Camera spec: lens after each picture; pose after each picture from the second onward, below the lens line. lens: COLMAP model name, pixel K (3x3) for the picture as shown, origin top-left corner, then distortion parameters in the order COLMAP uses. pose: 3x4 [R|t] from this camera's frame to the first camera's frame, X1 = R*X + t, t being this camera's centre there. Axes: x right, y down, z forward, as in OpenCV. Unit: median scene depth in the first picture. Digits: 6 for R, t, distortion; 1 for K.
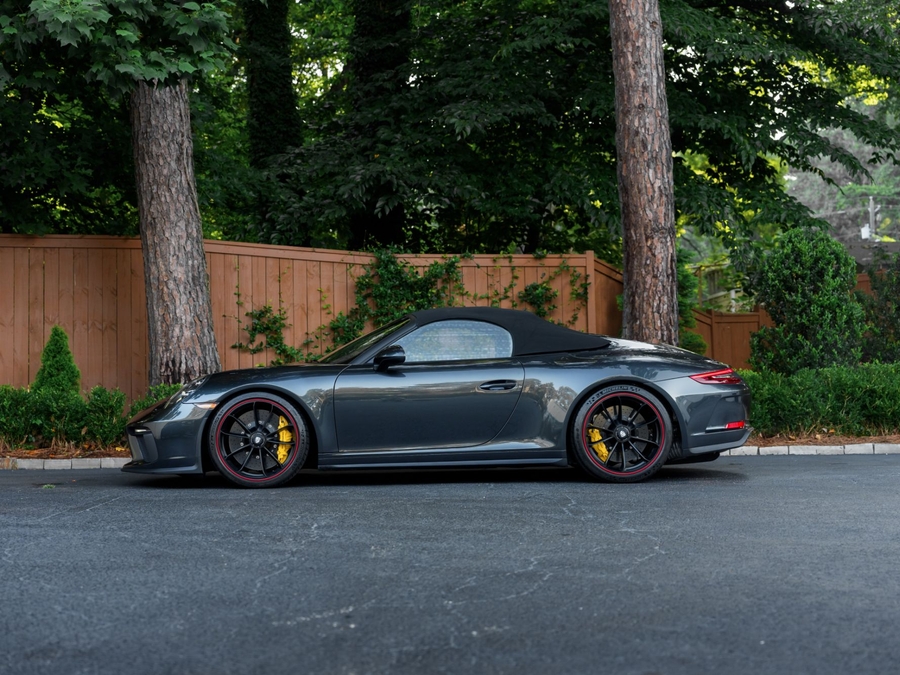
lens RADIAL K [[1393.6, 0, 449.9], [0, 1393.6, 333.0], [0, 0, 1]] dist [0.012465, 0.000000]
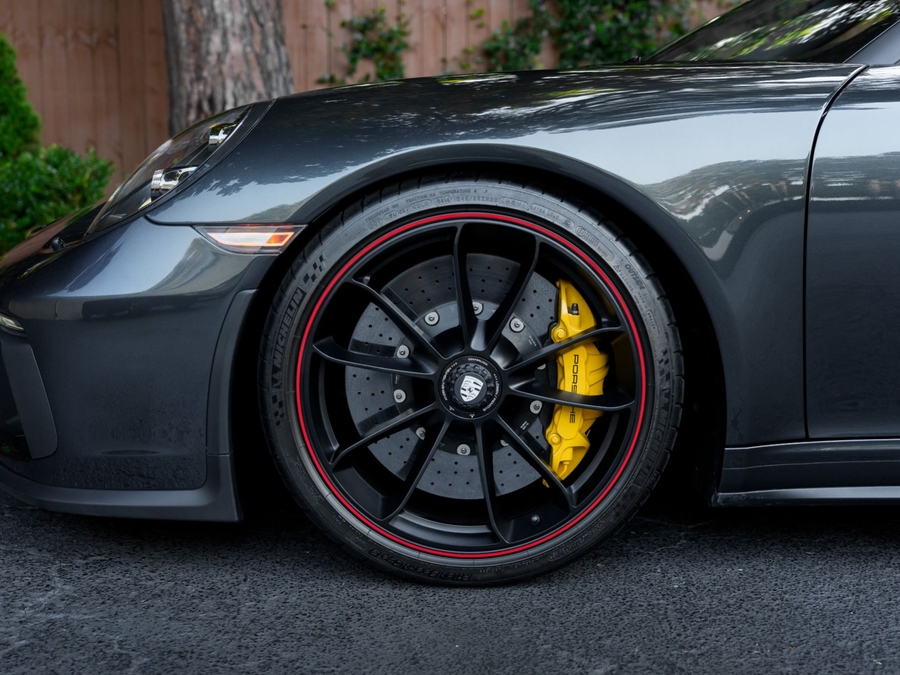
lens RADIAL K [[1232.7, 0, 449.4], [0, 1232.7, 338.3], [0, 0, 1]] dist [0.008612, 0.000000]
pose [[0.999081, 0.019787, -0.038018, -0.086870], [-0.012267, 0.981958, 0.188702, 0.019295], [0.041066, -0.188062, 0.981298, 0.519693]]
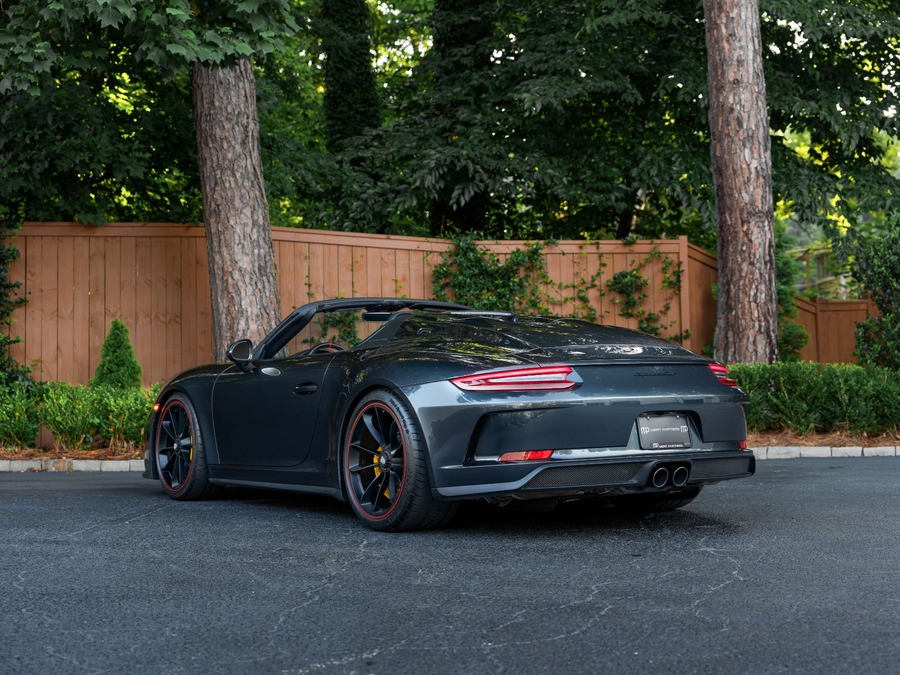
lens RADIAL K [[1451.7, 0, 490.2], [0, 1451.7, 317.2], [0, 0, 1]] dist [0.004582, 0.000000]
pose [[0.999216, -0.003657, -0.039426, 0.010960], [0.003596, 0.999992, -0.001619, -0.003809], [0.039432, 0.001476, 0.999221, 0.022472]]
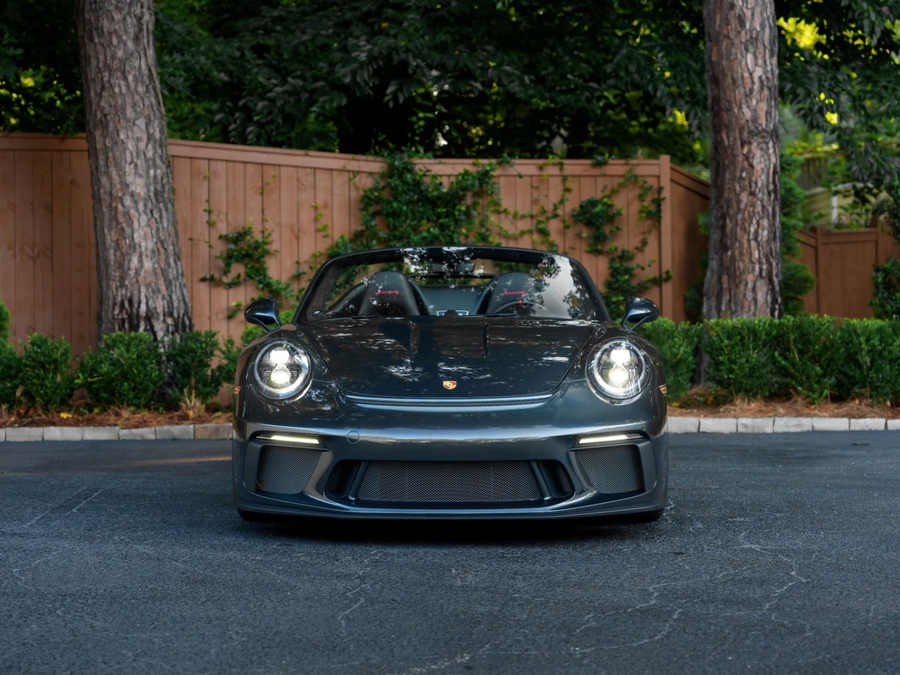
lens RADIAL K [[1887.8, 0, 459.1], [0, 1887.8, 320.4], [0, 0, 1]] dist [0.019344, 0.000000]
pose [[0.999933, 0.007970, 0.008371, -0.024436], [-0.008351, 0.998881, 0.046549, -0.018778], [-0.007991, -0.046616, 0.998881, -0.047209]]
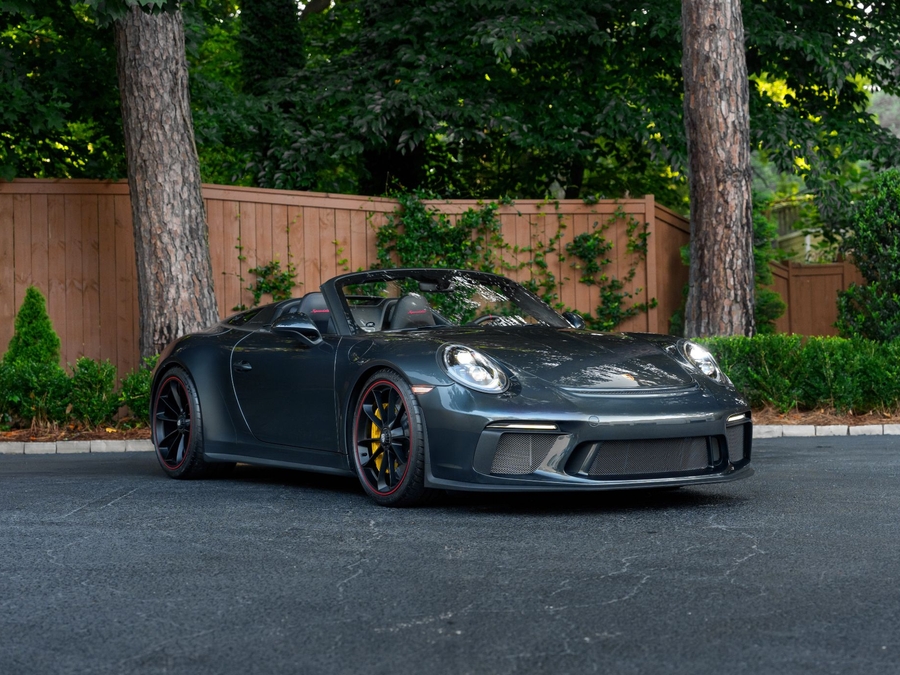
lens RADIAL K [[1688.4, 0, 477.8], [0, 1688.4, 351.1], [0, 0, 1]] dist [0.006264, 0.000000]
pose [[0.999953, -0.001994, 0.009501, -0.017493], [0.001588, 0.999097, 0.042467, -0.008949], [-0.009577, -0.042450, 0.999053, -0.041990]]
